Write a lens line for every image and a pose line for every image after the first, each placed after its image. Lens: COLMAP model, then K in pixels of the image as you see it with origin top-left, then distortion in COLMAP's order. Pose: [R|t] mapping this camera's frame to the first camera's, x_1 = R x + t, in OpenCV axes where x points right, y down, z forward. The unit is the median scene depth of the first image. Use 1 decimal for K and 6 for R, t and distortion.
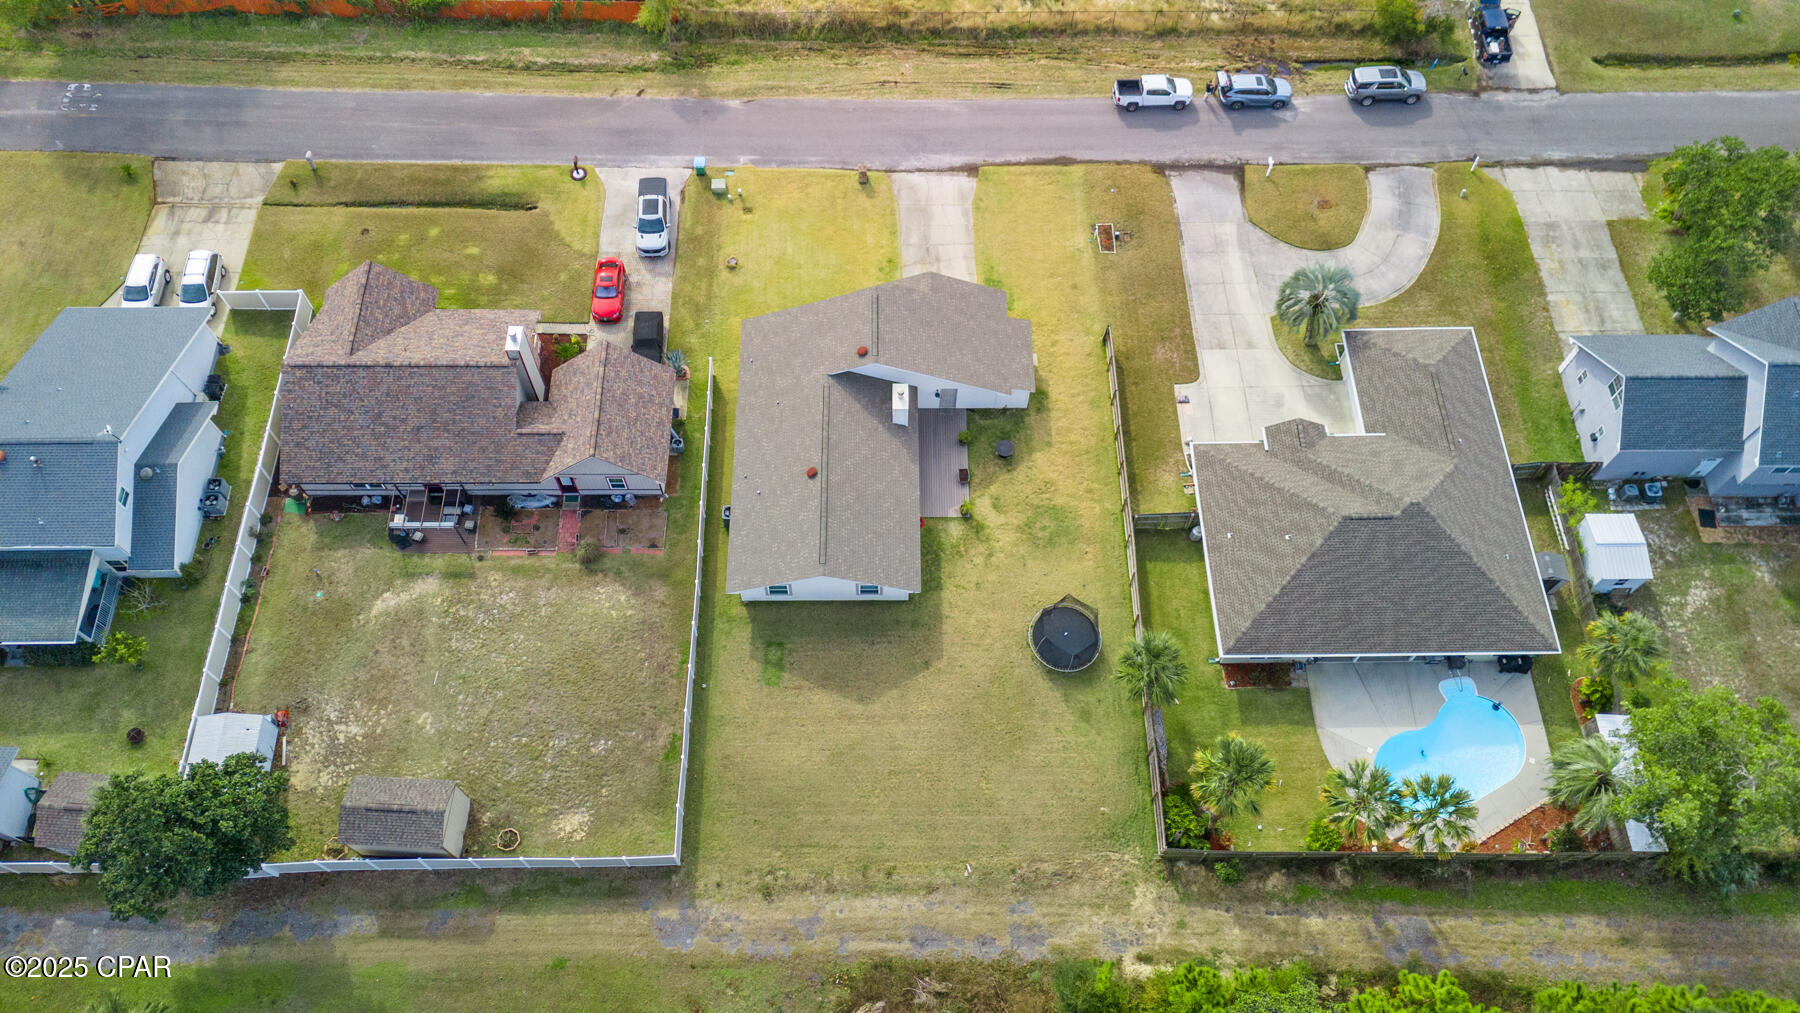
lens RADIAL K [[1313.1, 0, 895.4], [0, 1313.1, 520.4], [0, 0, 1]] dist [0.051830, -0.043291]
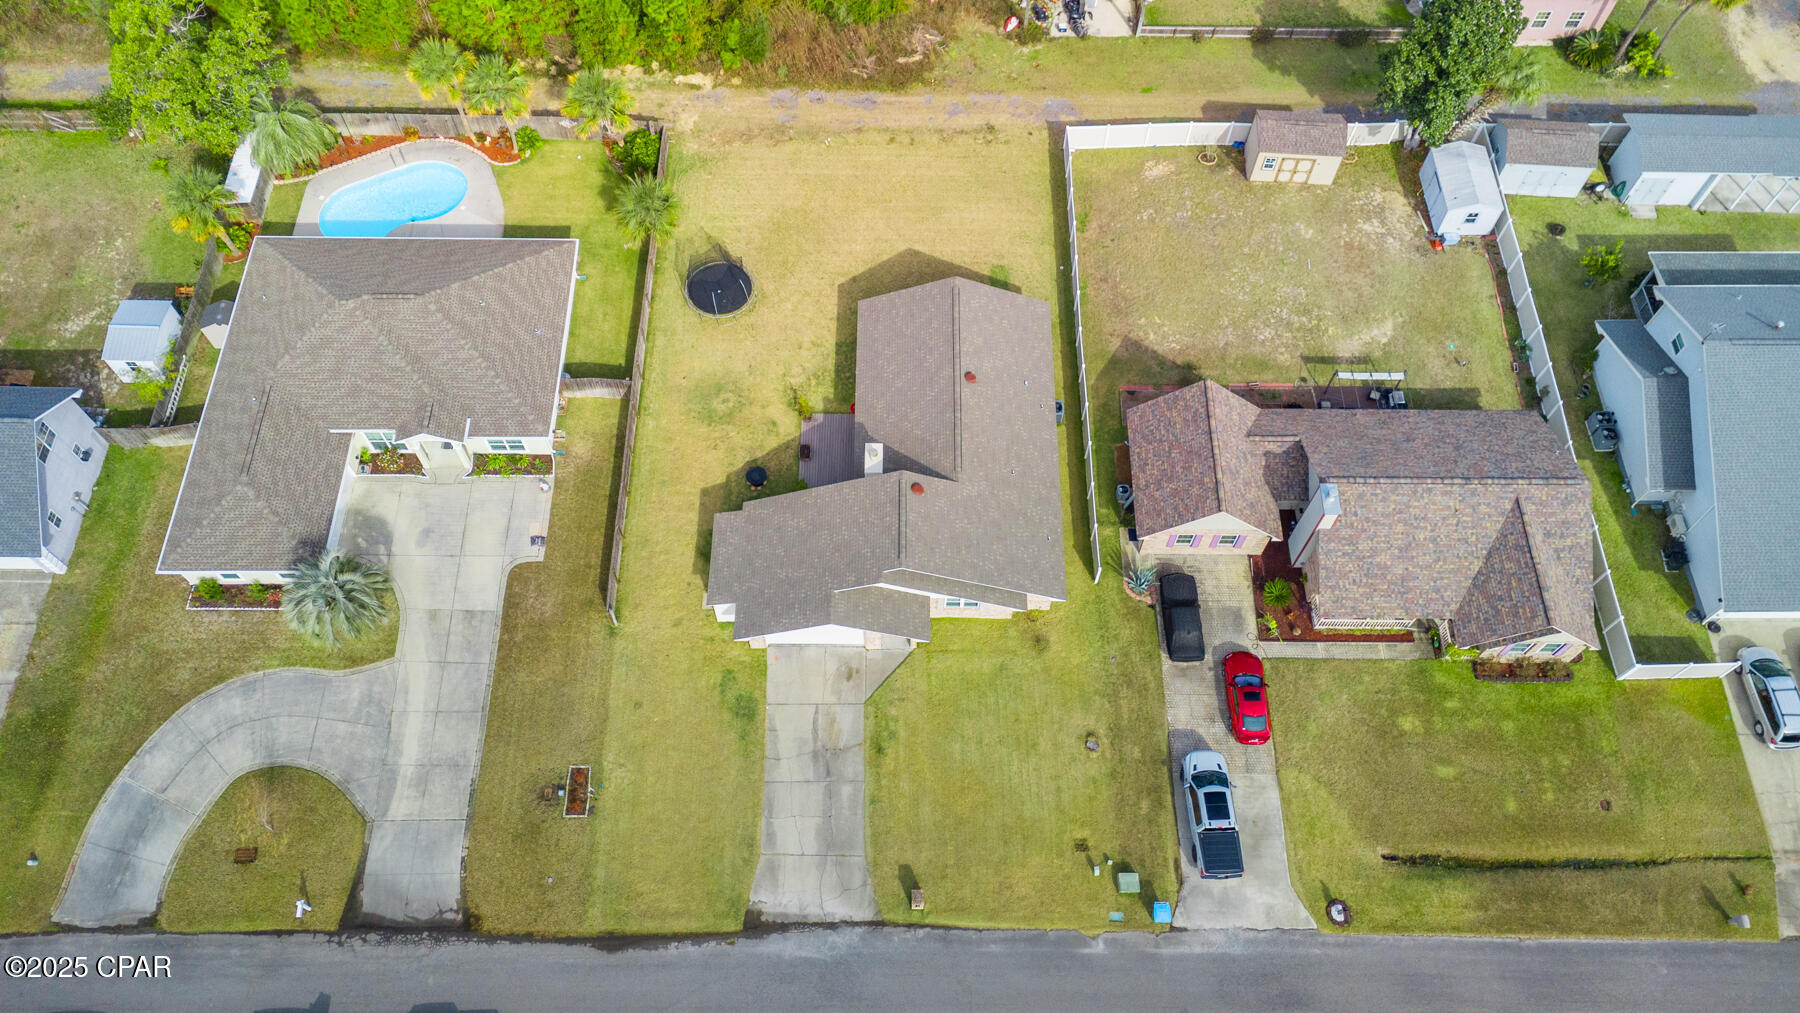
lens RADIAL K [[1313.1, 0, 899.8], [0, 1313.1, 511.6], [0, 0, 1]] dist [0.051830, -0.043291]
pose [[-0.999692, -0.021511, -0.012360, -0.003504], [0.001633, -0.554177, 0.832397, -0.827533], [-0.024755, 0.832121, 0.554042, 0.535191]]
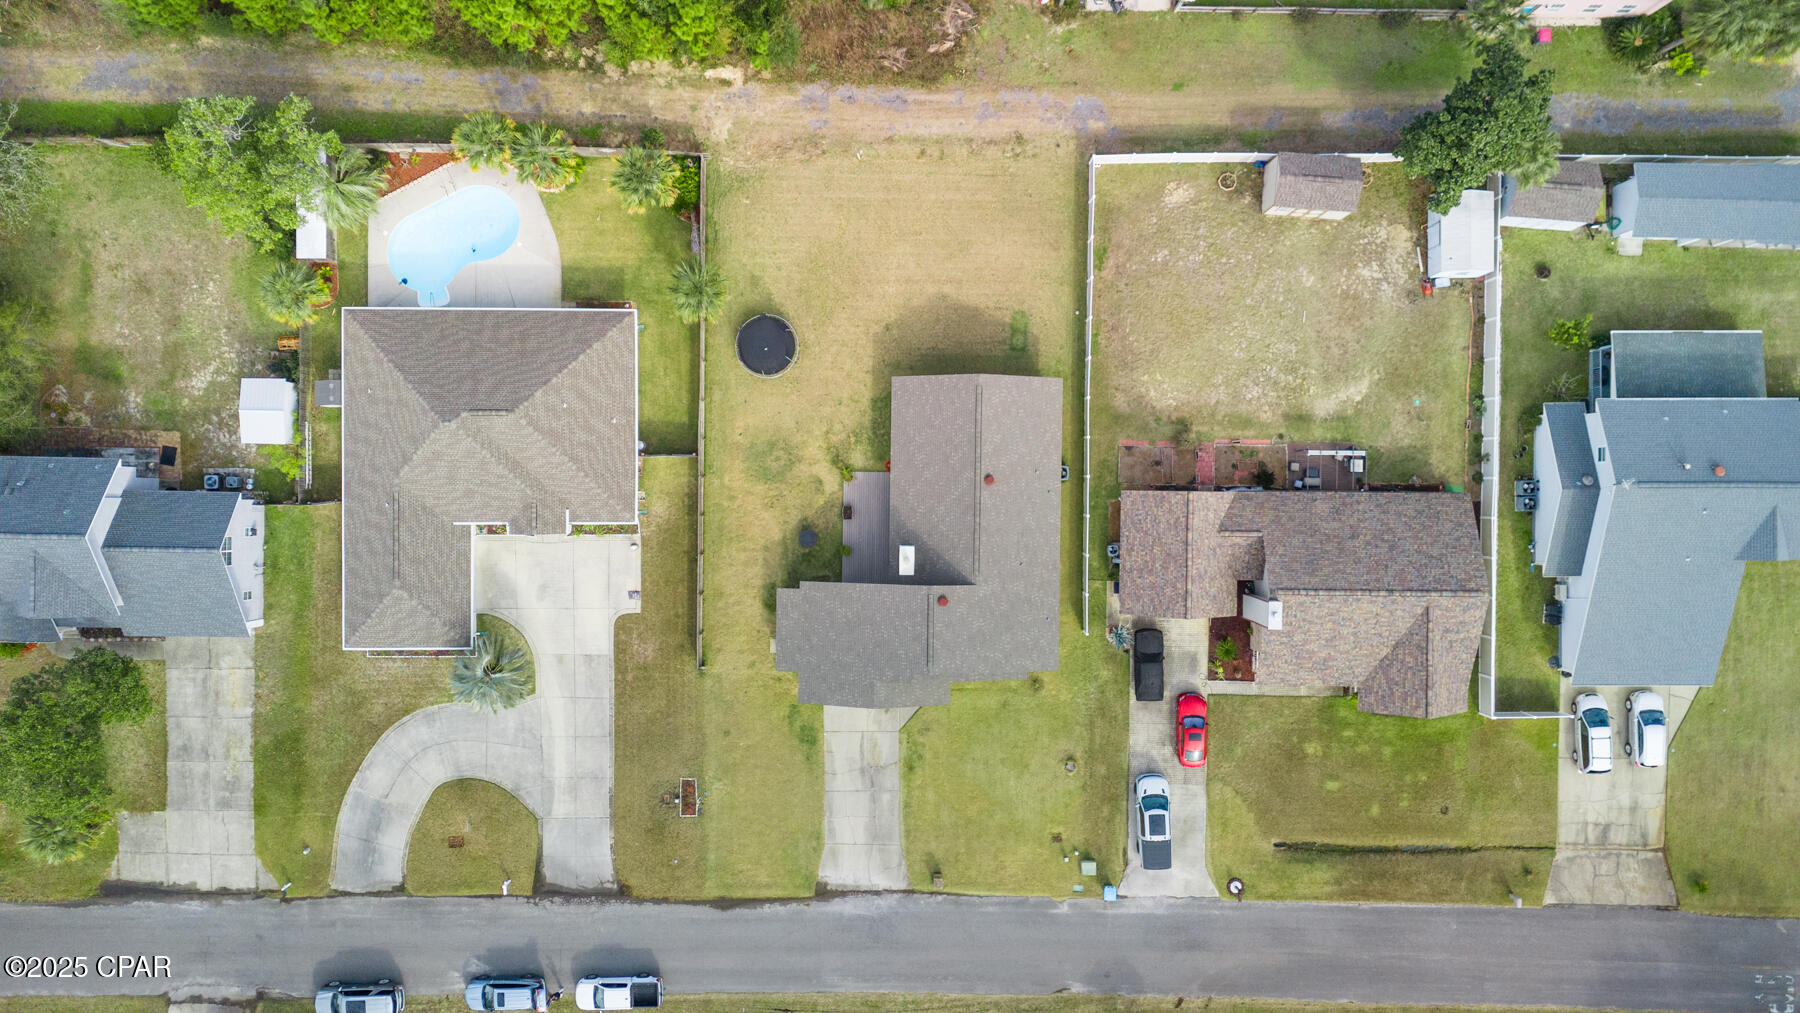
lens RADIAL K [[1313.1, 0, 901.5], [0, 1313.1, 508.7], [0, 0, 1]] dist [0.051830, -0.043291]
pose [[-0.999666, -0.019385, -0.017070, 0.026701], [0.009362, -0.887864, 0.460011, -0.536036], [-0.024073, 0.459697, 0.887749, 0.037673]]
